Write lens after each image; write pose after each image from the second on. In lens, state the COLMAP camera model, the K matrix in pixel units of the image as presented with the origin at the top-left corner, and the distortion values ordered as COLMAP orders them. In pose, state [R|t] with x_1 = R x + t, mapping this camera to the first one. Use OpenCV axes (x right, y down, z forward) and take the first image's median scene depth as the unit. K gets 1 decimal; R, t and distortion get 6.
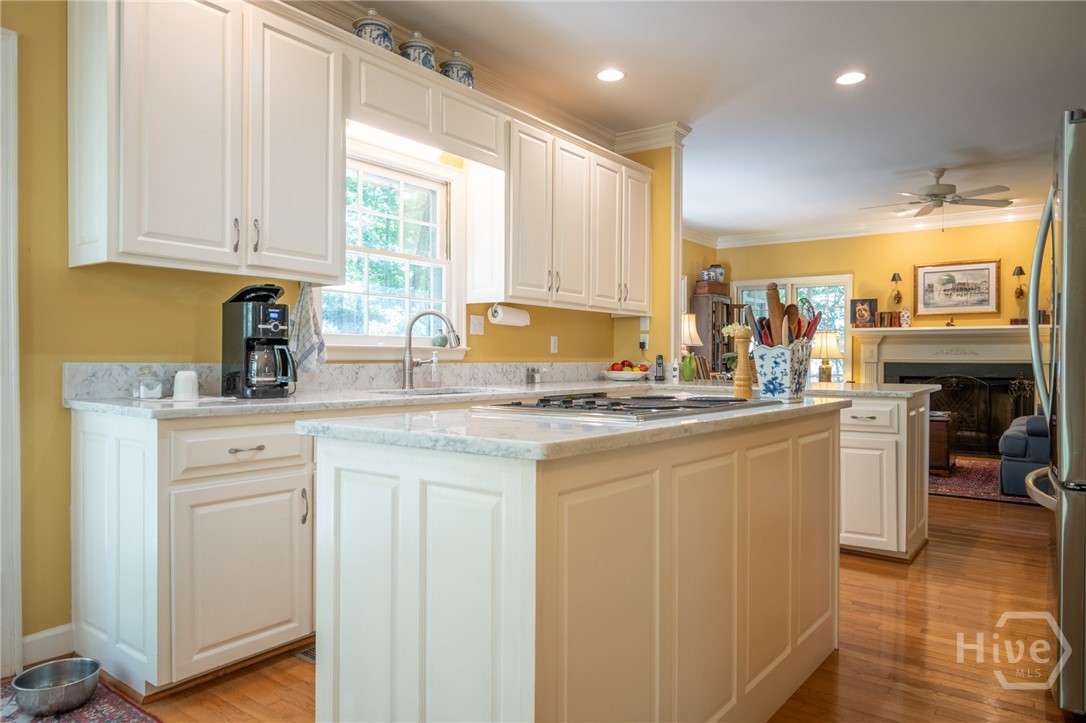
lens RADIAL K [[722.3, 0, 543.0], [0, 722.3, 361.5], [0, 0, 1]] dist [0.001186, 0.000103]
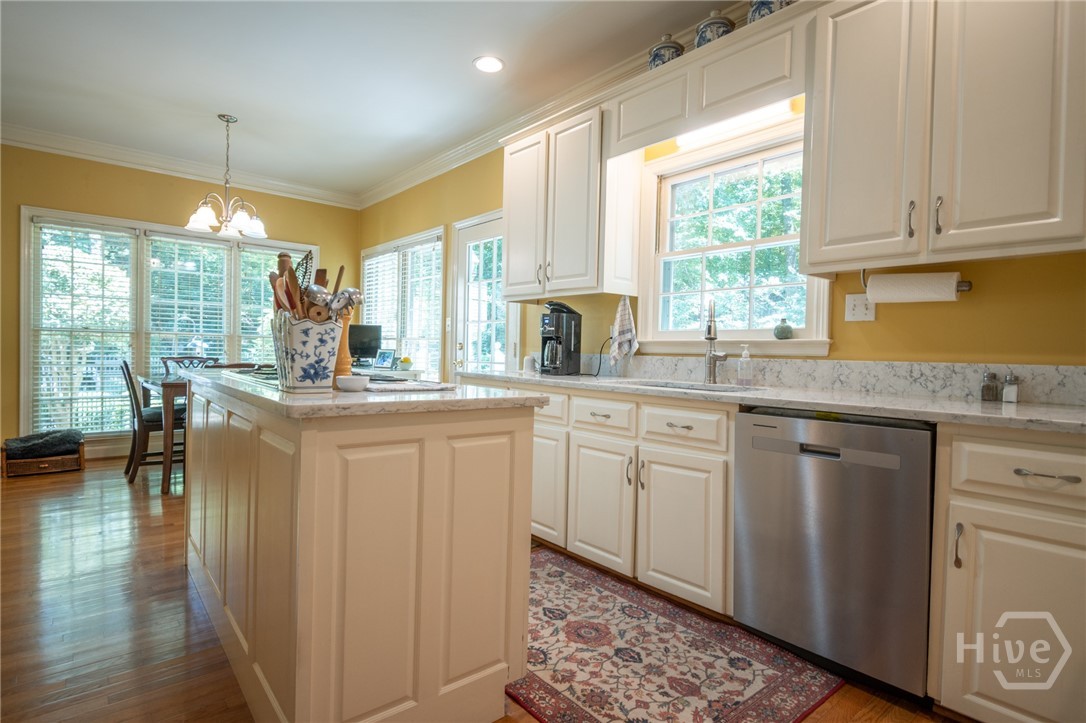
lens RADIAL K [[559.4, 0, 543.0], [0, 559.4, 361.5], [0, 0, 1]] dist [0.001249, 0.000016]
pose [[-0.224843, 0.004279, -0.974386, 0.572041], [-0.030808, 0.999459, 0.011498, 0.006532], [0.973908, 0.032604, -0.224590, 0.913139]]
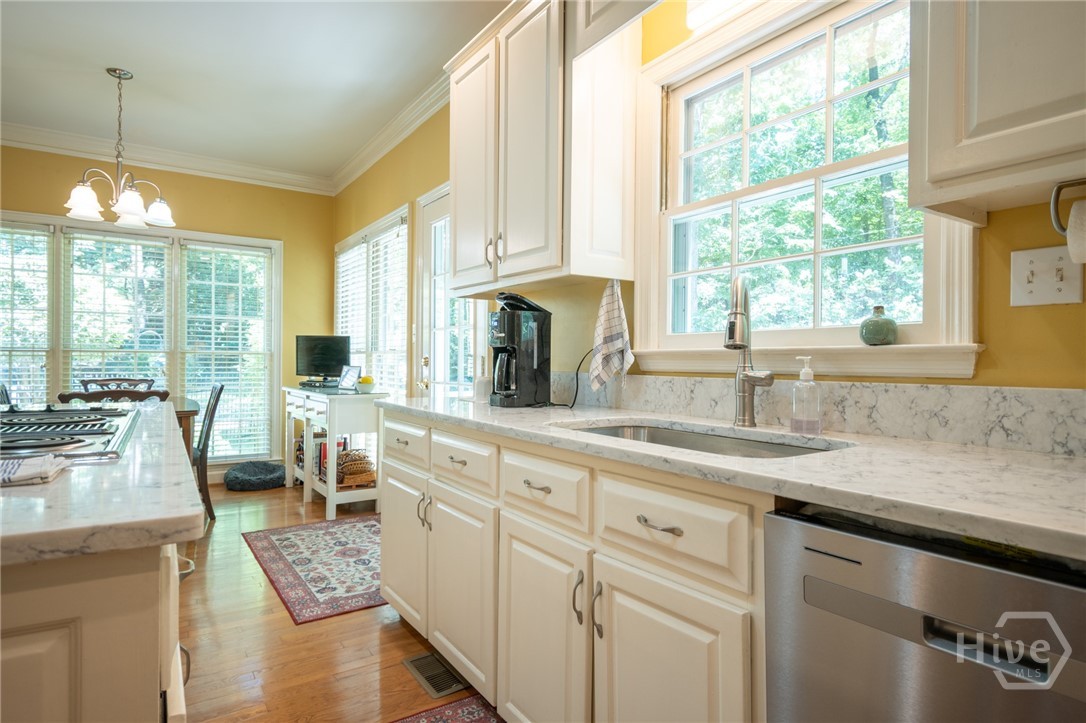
lens RADIAL K [[603.9, 0, 543.0], [0, 603.9, 361.5], [0, 0, 1]] dist [0.000182, -0.000528]
pose [[-0.332261, -0.009794, -0.943137, 0.284134], [-0.015949, 0.999861, -0.004764, -0.005786], [0.943053, 0.013459, -0.332371, 0.968988]]
